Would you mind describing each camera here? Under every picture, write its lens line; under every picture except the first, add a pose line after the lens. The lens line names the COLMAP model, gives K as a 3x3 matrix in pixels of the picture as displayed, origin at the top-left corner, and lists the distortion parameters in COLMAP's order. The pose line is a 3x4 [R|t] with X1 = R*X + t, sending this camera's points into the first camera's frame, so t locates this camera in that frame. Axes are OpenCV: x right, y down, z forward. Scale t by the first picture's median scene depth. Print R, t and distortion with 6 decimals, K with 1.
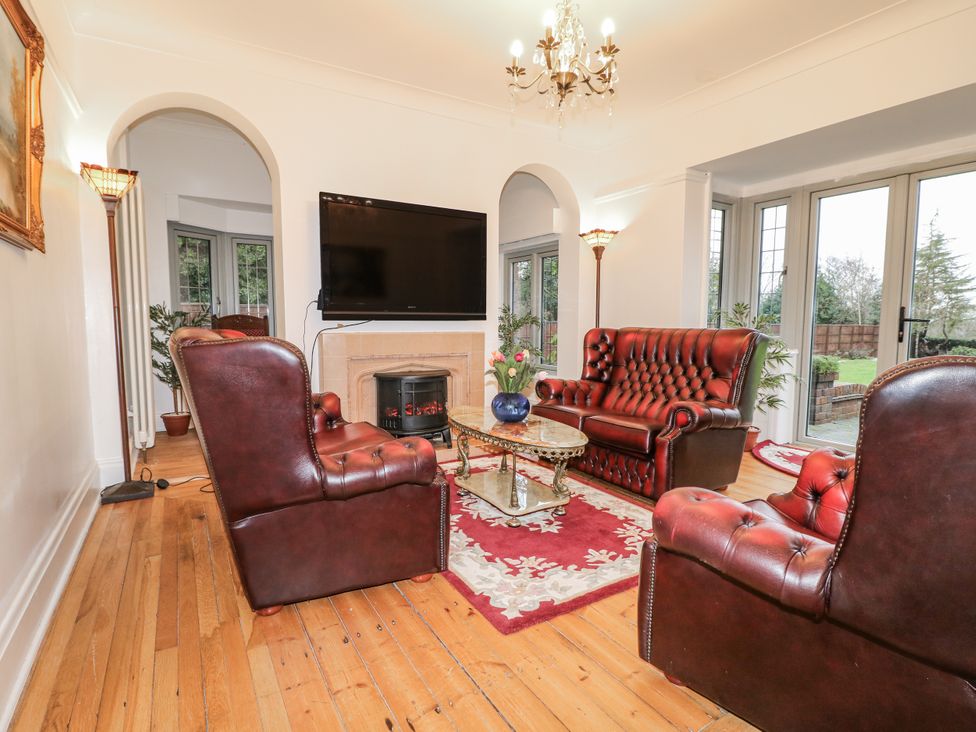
lens RADIAL K [[509.3, 0, 490.1], [0, 509.3, 365.4], [0, 0, 1]] dist [-0.005475, -0.009946]
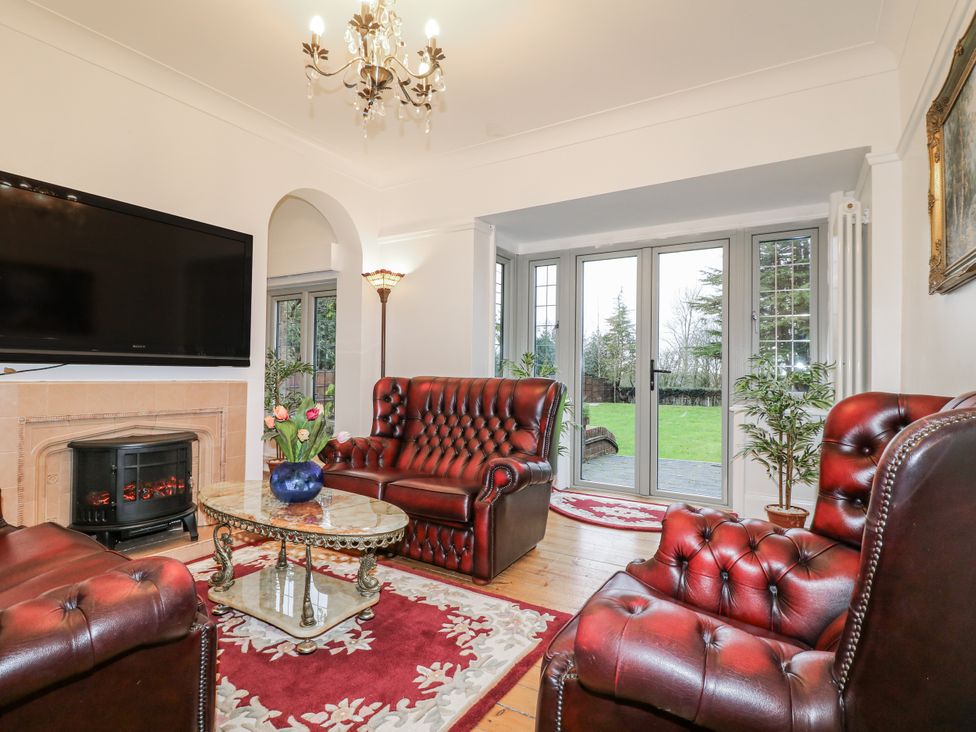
lens RADIAL K [[509.3, 0, 493.8], [0, 509.3, 363.4], [0, 0, 1]] dist [-0.005475, -0.009946]
pose [[0.889457, 0.017448, 0.456685, -0.036980], [0.029106, 0.995080, -0.094705, -0.008752], [-0.456091, 0.097529, 0.884573, 0.150612]]
